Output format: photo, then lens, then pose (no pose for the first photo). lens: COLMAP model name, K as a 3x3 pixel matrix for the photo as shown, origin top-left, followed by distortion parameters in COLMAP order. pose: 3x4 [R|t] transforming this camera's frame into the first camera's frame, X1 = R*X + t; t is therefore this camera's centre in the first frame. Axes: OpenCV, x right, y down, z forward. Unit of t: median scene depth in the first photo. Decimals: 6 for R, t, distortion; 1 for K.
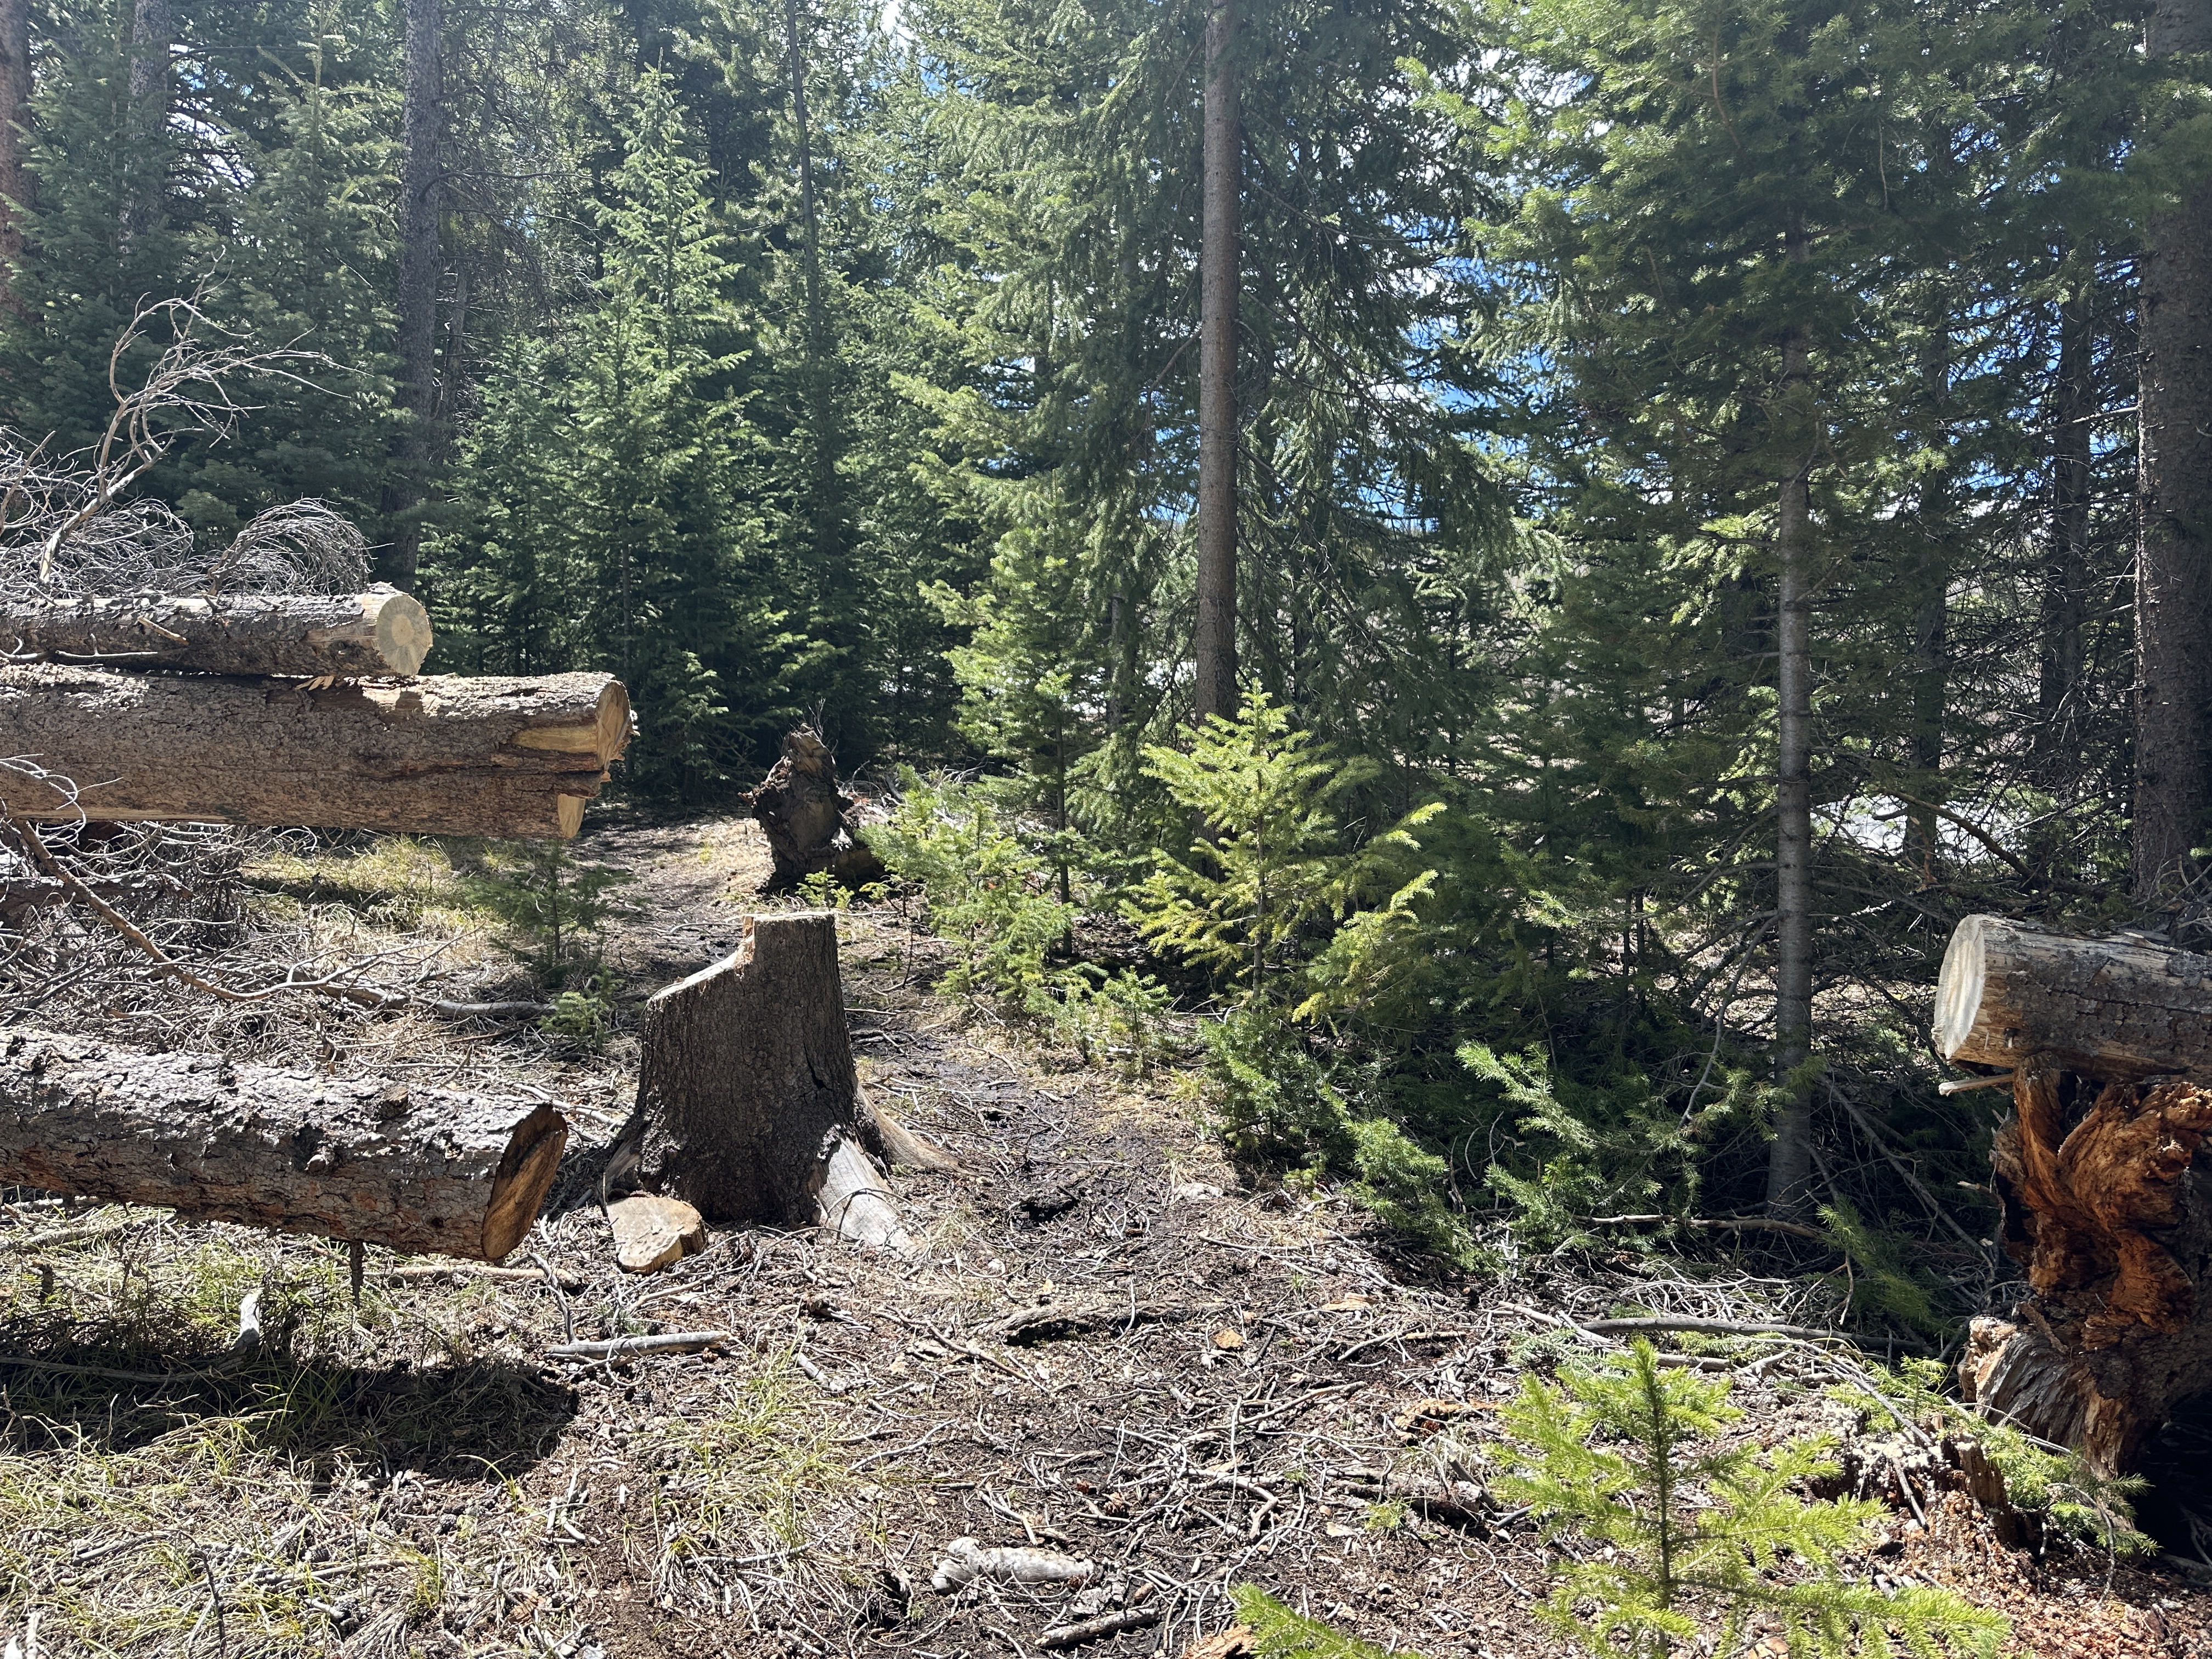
lens RADIAL K [[1672.9, 0, 1104.2], [0, 1672.9, 770.8], [0, 0, 1]] dist [0.076995, -0.068685]
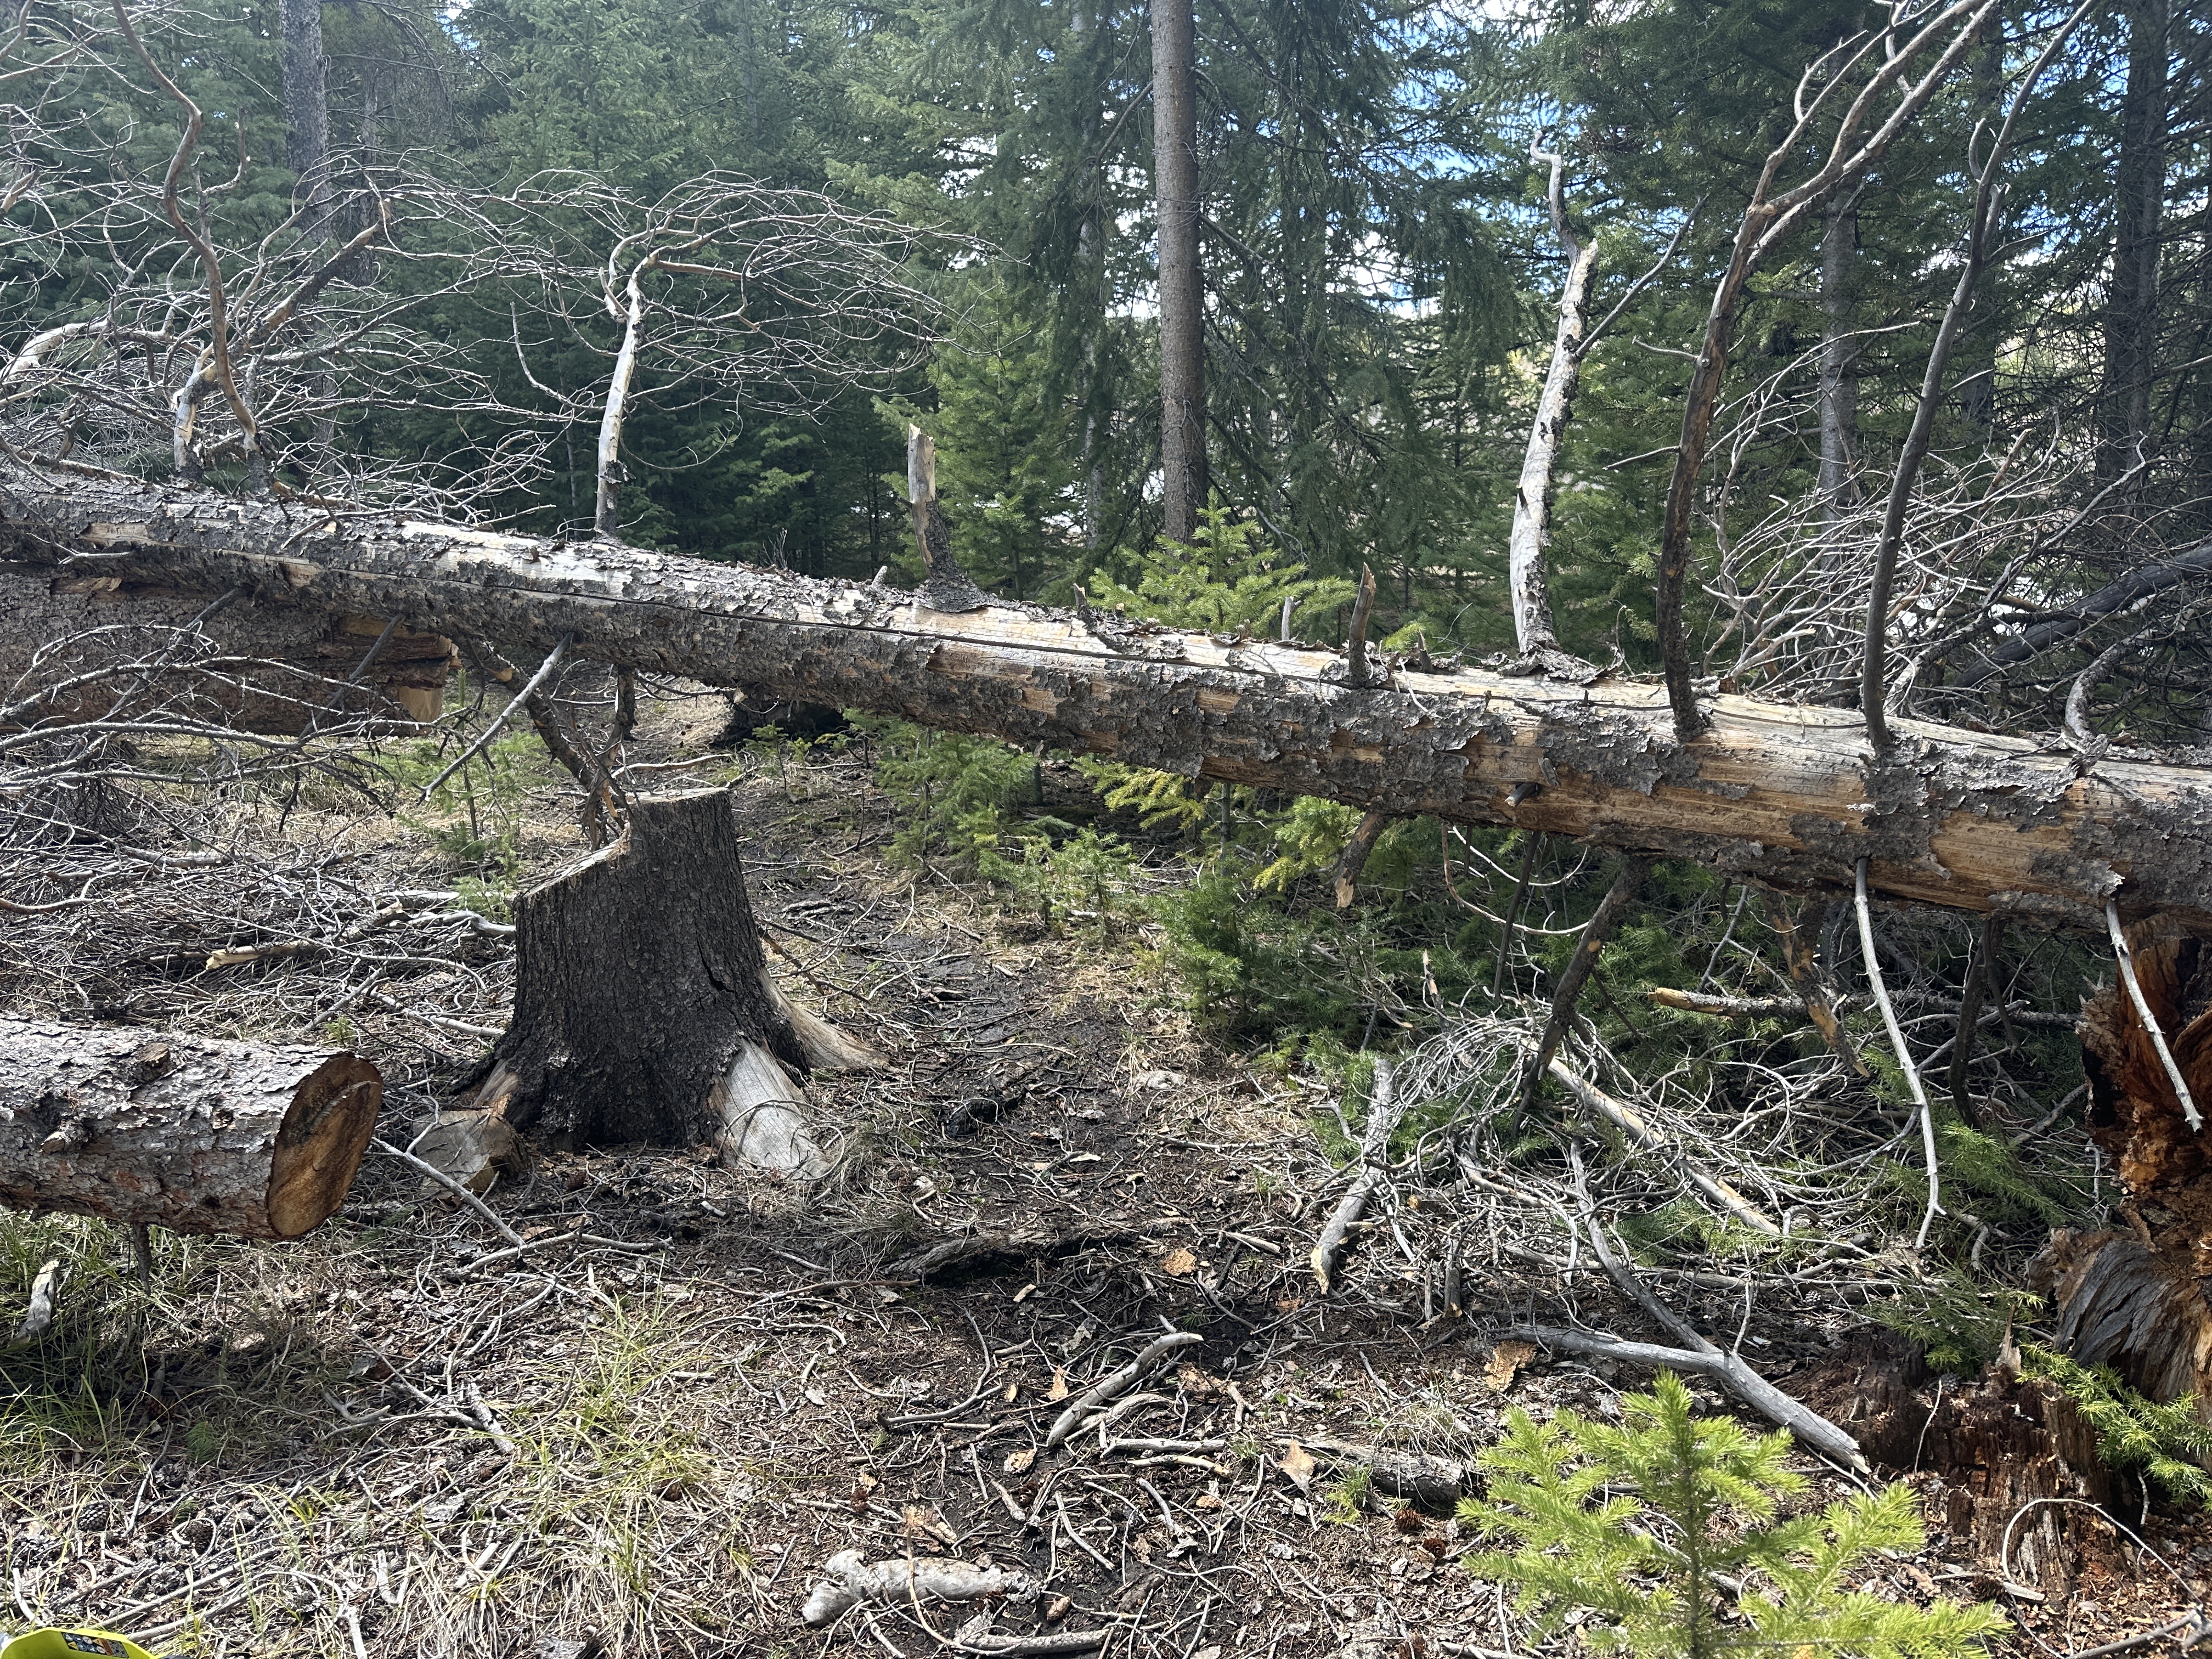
lens RADIAL K [[1672.9, 0, 1104.2], [0, 1672.9, 770.8], [0, 0, 1]] dist [0.076995, -0.068685]
pose [[0.998671, -0.047668, -0.019599, 0.052072], [0.049537, 0.992734, 0.109659, -0.011224], [0.014229, -0.110484, 0.993776, 0.136533]]
